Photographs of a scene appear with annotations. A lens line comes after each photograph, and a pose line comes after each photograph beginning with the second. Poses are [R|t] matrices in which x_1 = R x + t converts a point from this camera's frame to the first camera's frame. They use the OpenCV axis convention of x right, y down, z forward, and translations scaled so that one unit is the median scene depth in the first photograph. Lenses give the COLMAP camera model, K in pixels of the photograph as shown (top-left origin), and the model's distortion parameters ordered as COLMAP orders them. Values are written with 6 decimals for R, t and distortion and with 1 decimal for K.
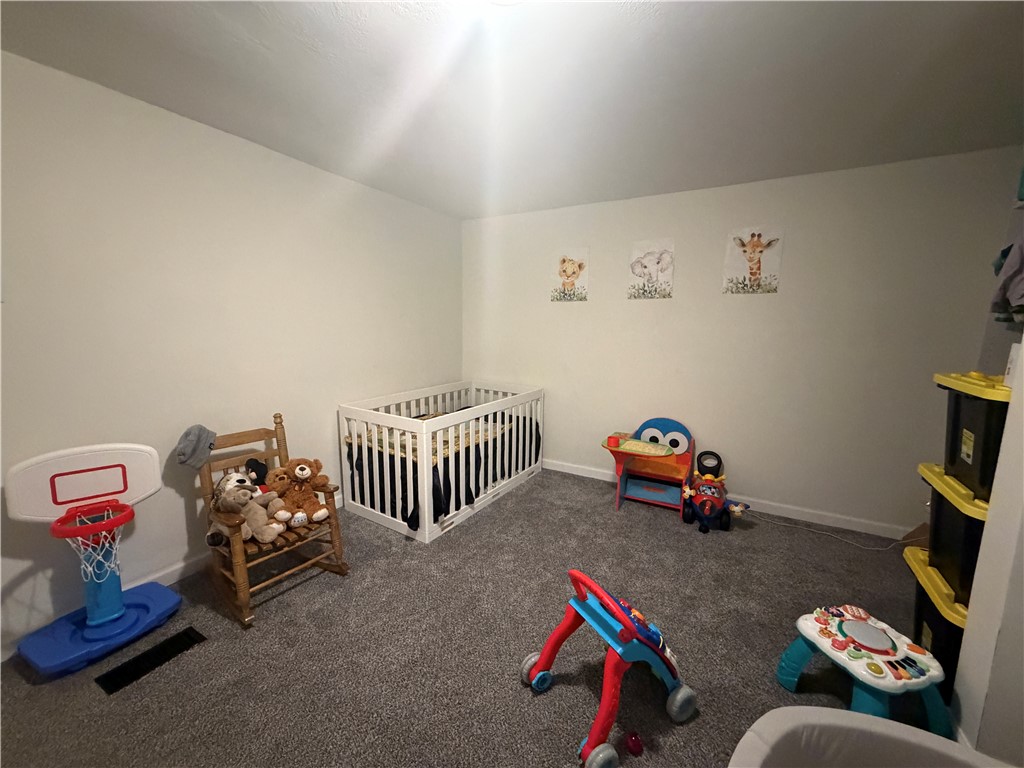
lens RADIAL K [[429.0, 0, 508.2], [0, 429.0, 381.7], [0, 0, 1]] dist [0.000881, 0.000178]
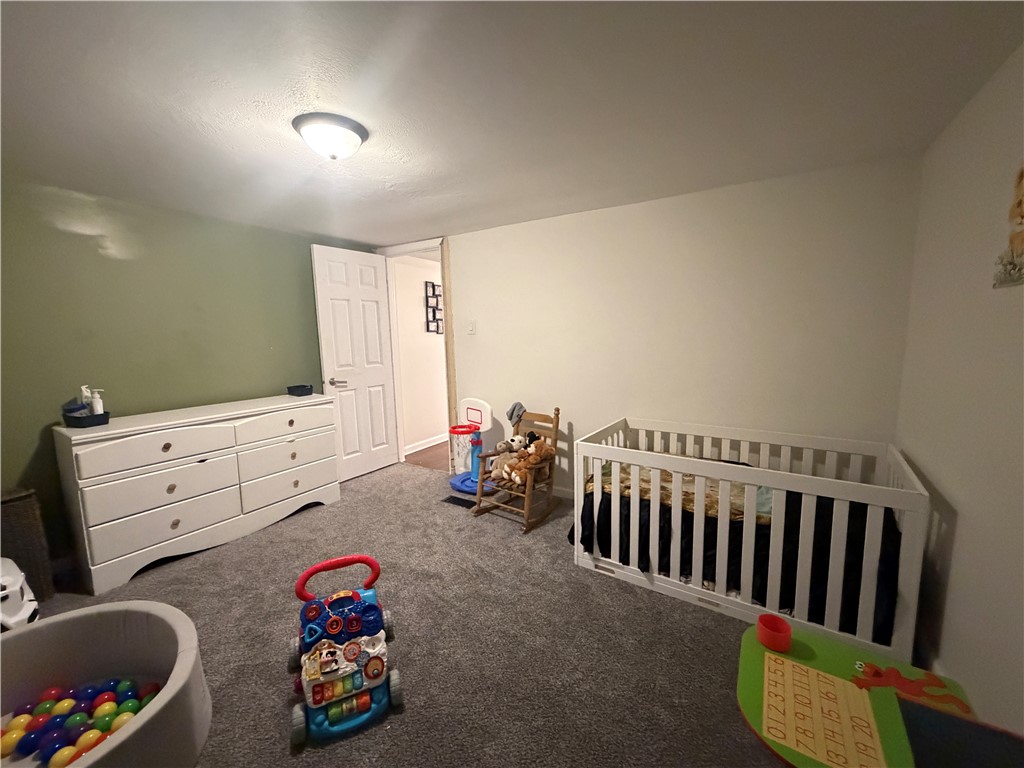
lens RADIAL K [[406.4, 0, 510.6], [0, 406.4, 385.7], [0, 0, 1]] dist [-0.000125, 0.000104]
pose [[-0.077581, 0.104324, -0.991513, 0.663784], [-0.124269, 0.985743, 0.113440, -0.109000], [0.989211, 0.132015, -0.063511, 0.801619]]
